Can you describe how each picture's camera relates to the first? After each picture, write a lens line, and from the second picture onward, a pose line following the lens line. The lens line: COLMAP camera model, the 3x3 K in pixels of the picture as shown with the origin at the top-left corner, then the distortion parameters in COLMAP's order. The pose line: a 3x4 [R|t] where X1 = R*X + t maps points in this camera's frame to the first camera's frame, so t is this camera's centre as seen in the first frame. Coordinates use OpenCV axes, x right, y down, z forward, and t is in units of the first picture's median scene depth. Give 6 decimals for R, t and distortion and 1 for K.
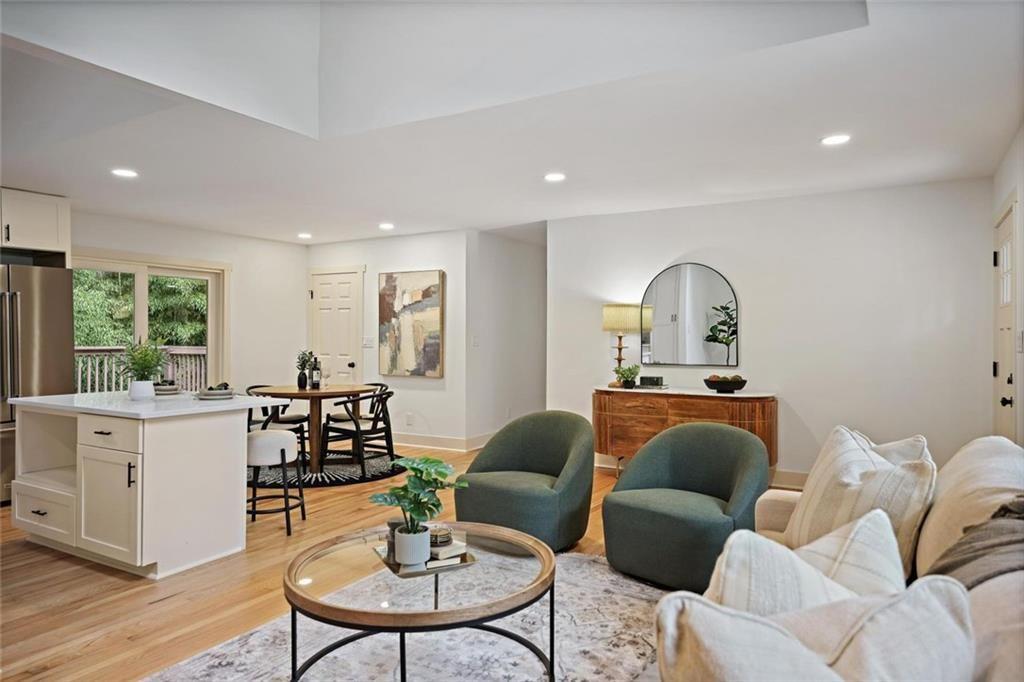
lens RADIAL K [[650.3, 0, 514.9], [0, 650.3, 337.8], [0, 0, 1]] dist [0.000095, -0.000149]
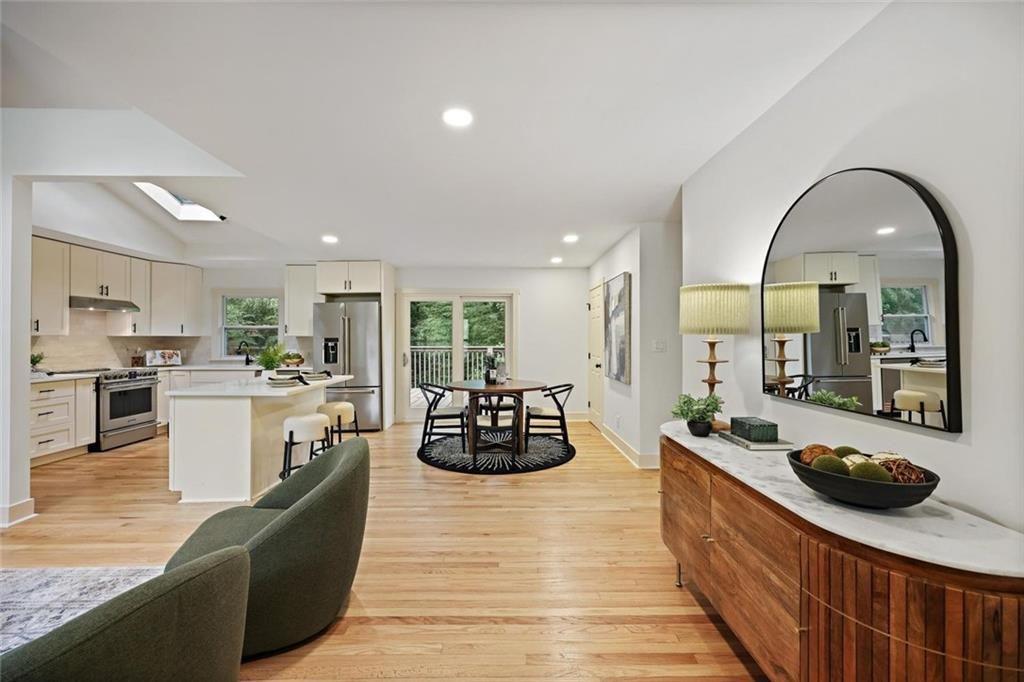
lens RADIAL K [[410.2, 0, 513.1], [0, 410.2, 339.7], [0, 0, 1]] dist [-0.003924, -0.000125]
pose [[0.534464, 0.000553, -0.845191, 0.372003], [-0.003494, 0.999993, -0.001555, -0.003534], [0.845184, 0.003784, 0.534462, 0.645901]]
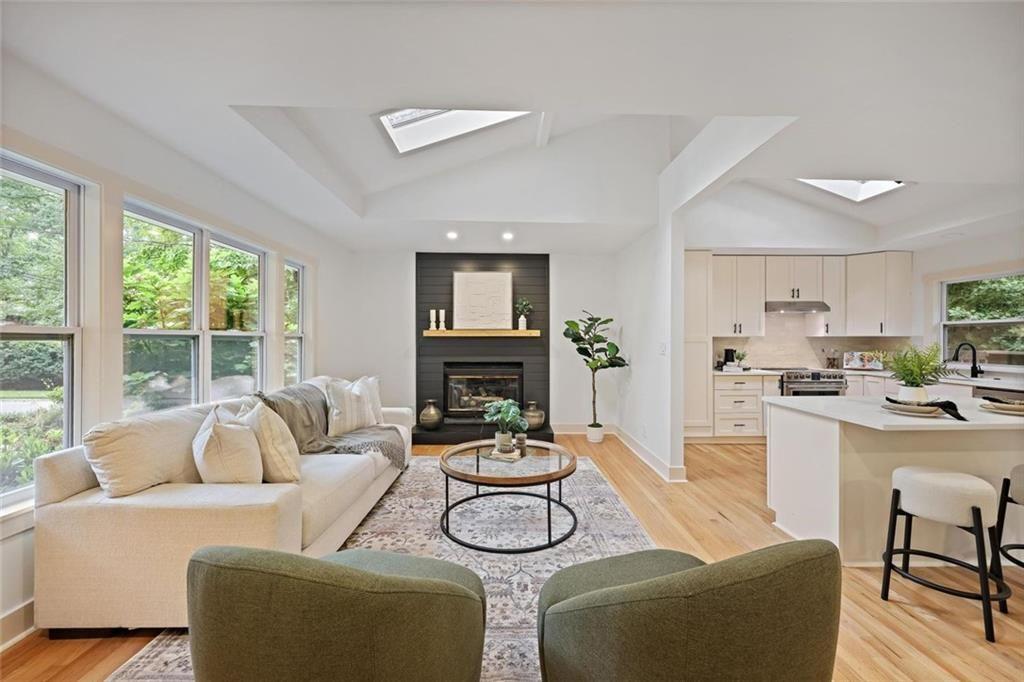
lens RADIAL K [[410.2, 0, 515.9], [0, 410.2, 339.5], [0, 0, 1]] dist [-0.003924, -0.000125]
pose [[-0.836681, -0.001879, -0.547687, 0.199131], [-0.004747, 0.999981, 0.003820, -0.003932], [0.547670, 0.005796, -0.836674, 0.794470]]
